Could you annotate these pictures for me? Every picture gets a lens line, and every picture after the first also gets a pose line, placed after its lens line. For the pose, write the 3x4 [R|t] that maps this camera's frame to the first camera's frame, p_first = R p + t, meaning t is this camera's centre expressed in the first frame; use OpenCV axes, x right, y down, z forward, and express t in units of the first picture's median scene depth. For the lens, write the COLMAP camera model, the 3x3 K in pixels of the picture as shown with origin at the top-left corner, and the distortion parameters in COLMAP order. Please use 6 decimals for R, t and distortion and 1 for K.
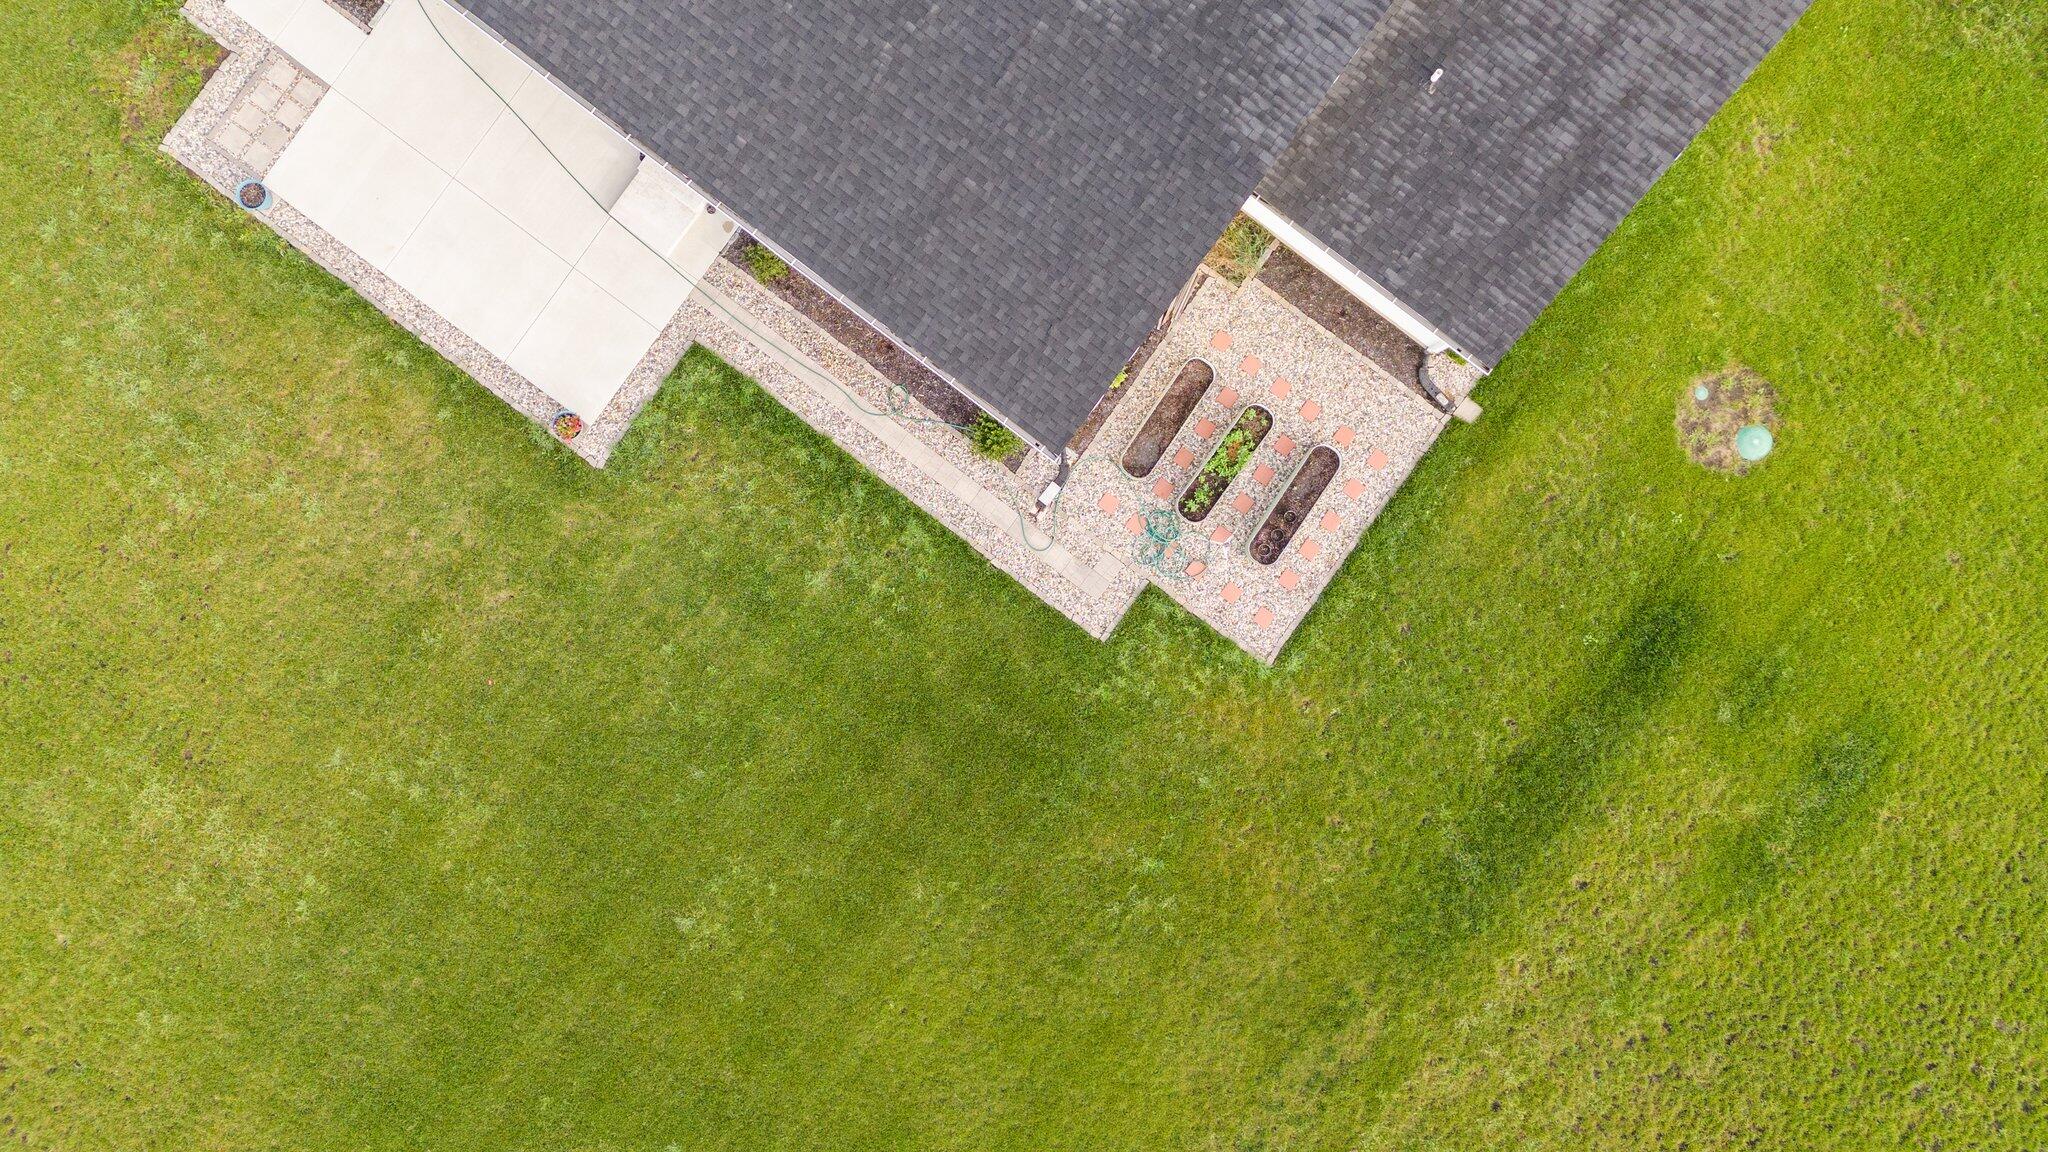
lens RADIAL K [[1524.4, 0, 1018.9], [0, 1524.4, 579.1], [0, 0, 1]] dist [0.077146, -0.061583]
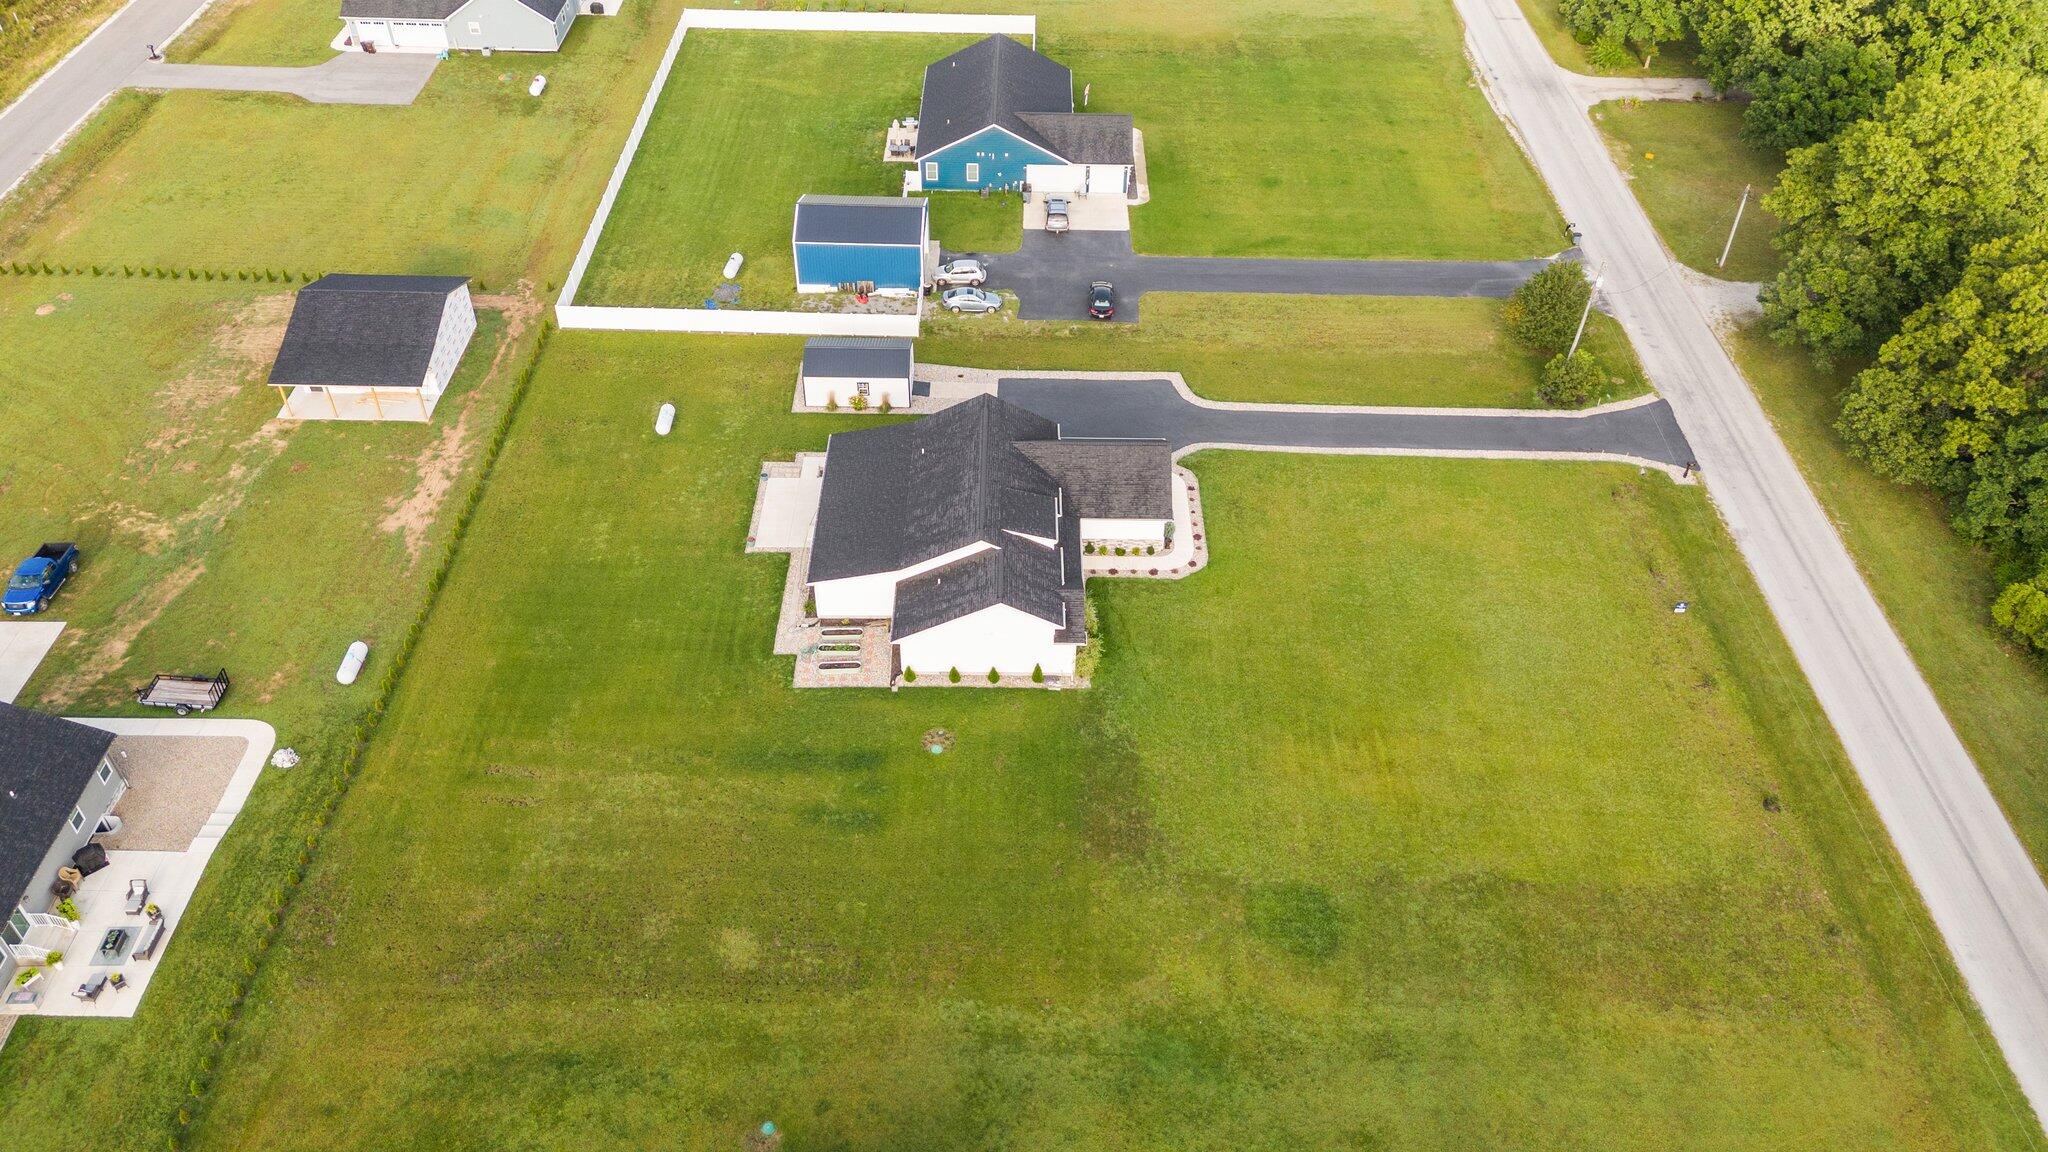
lens RADIAL K [[1524.4, 0, 1018.0], [0, 1524.4, 576.2], [0, 0, 1]] dist [0.077146, -0.061583]
pose [[0.595654, 0.525022, -0.607905, 2.256655], [-0.803214, 0.383137, -0.456128, 1.043451], [-0.006566, 0.759973, 0.649922, -1.242037]]
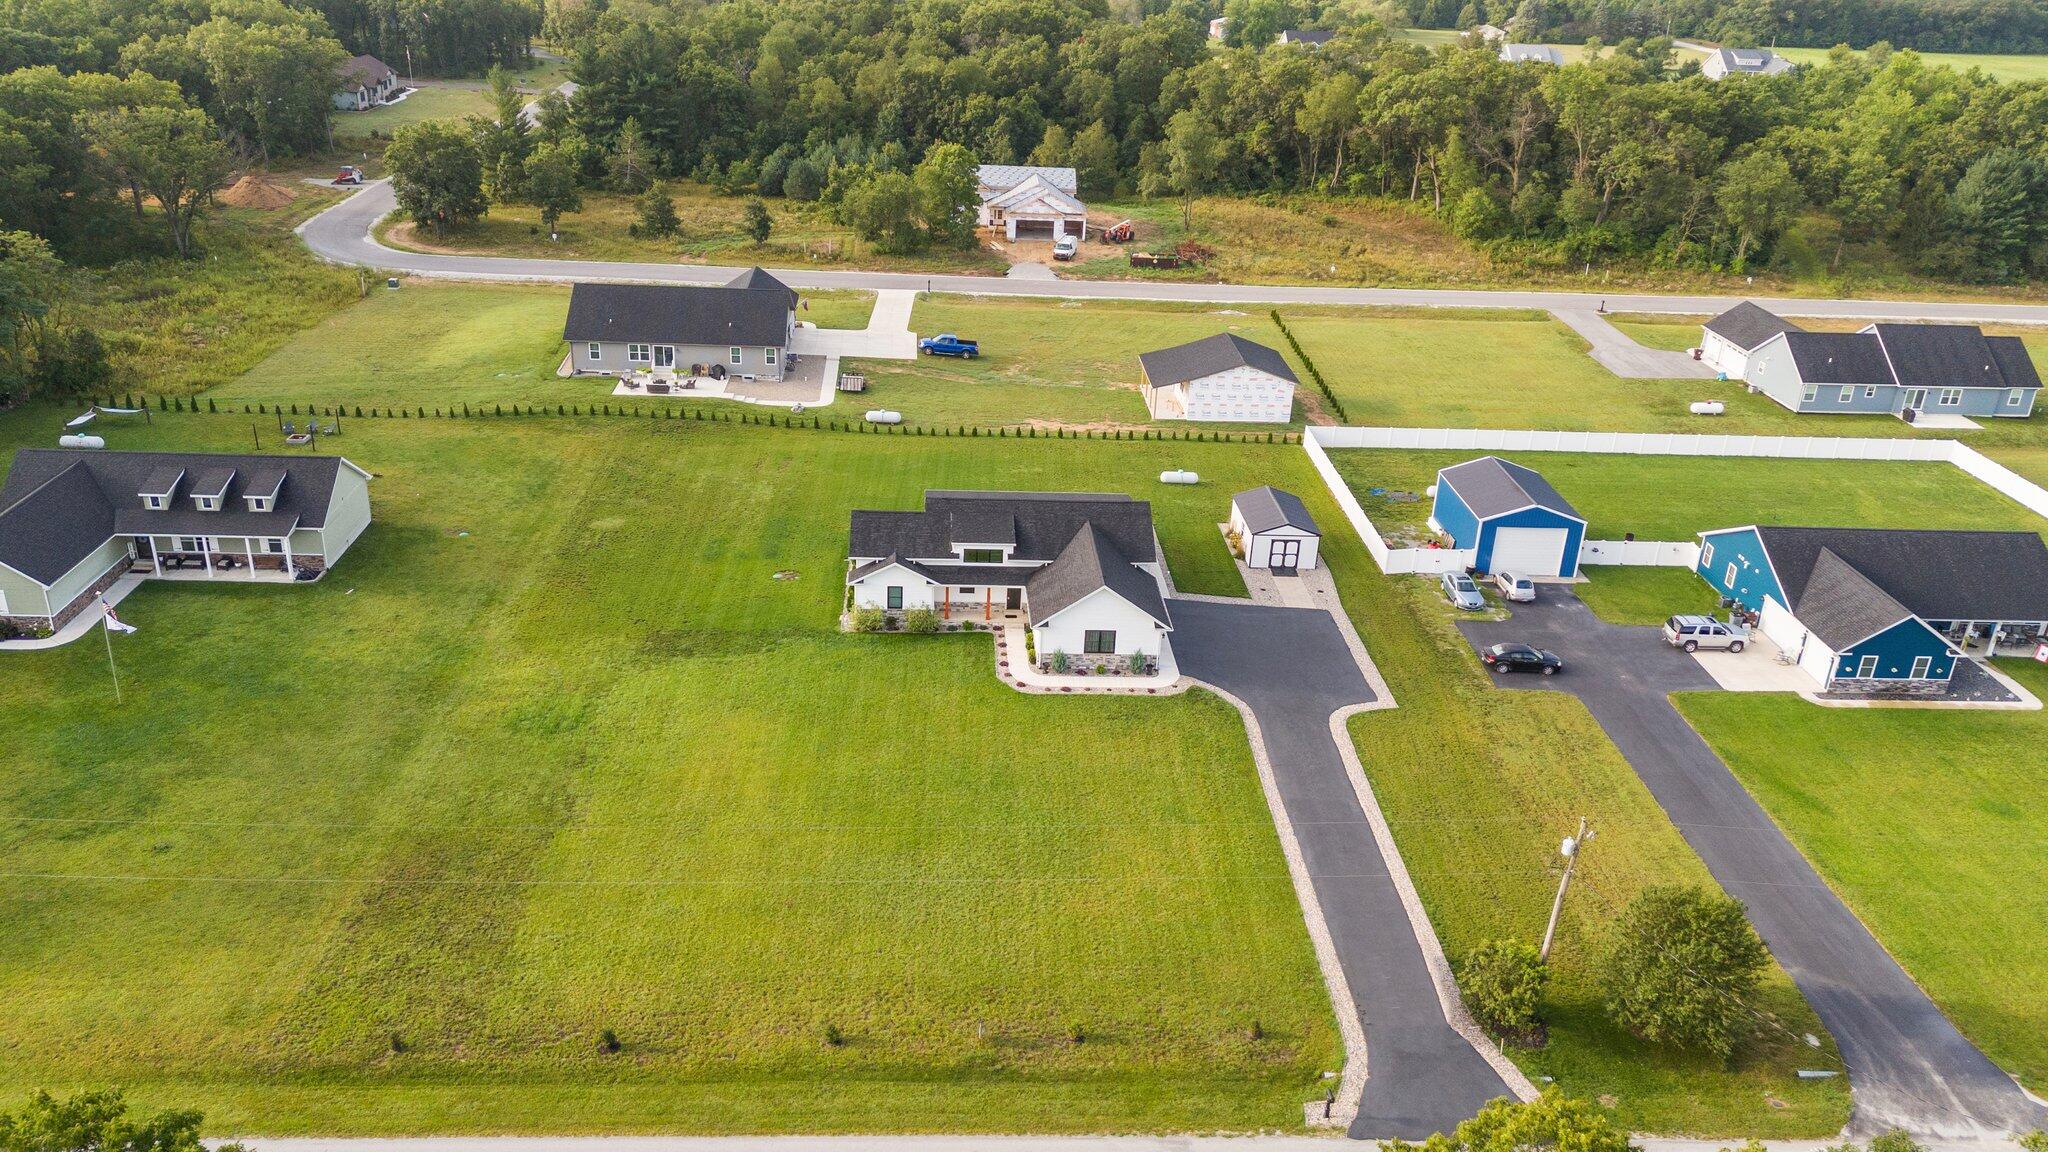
lens RADIAL K [[1524.4, 0, 1028.7], [0, 1524.4, 582.3], [0, 0, 1]] dist [0.077146, -0.061583]
pose [[-0.764763, 0.220623, -0.605362, 2.283043], [-0.641634, -0.346352, 0.684358, -3.057466], [-0.058683, 0.911793, 0.406436, -0.534186]]
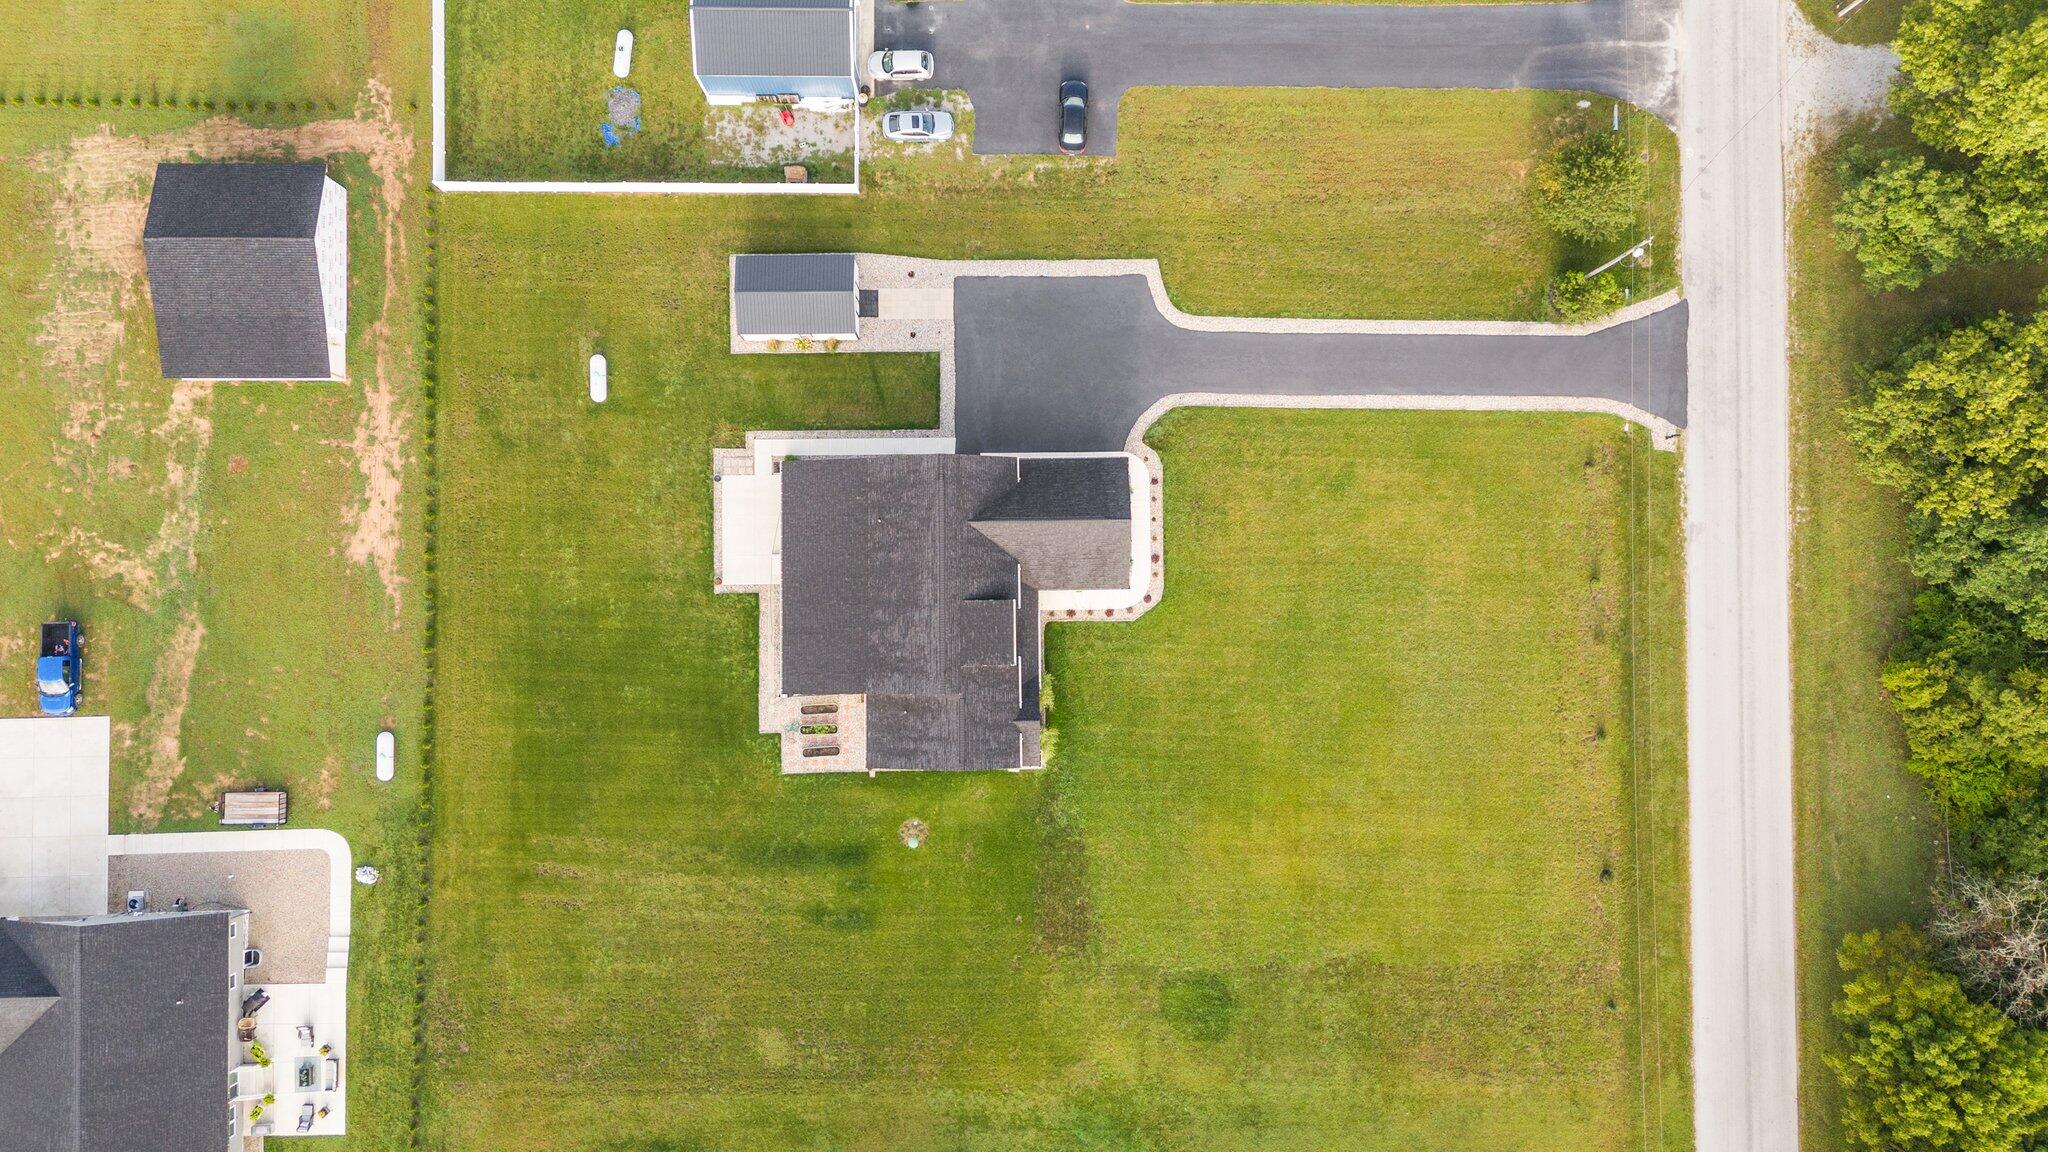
lens RADIAL K [[1524.4, 0, 1018.9], [0, 1524.4, 594.7], [0, 0, 1]] dist [0.077146, -0.061583]
pose [[0.605819, 0.794430, -0.043165, 0.321962], [-0.795602, 0.604922, -0.032962, -0.522936], [-0.000075, 0.054311, 0.998524, -2.614251]]
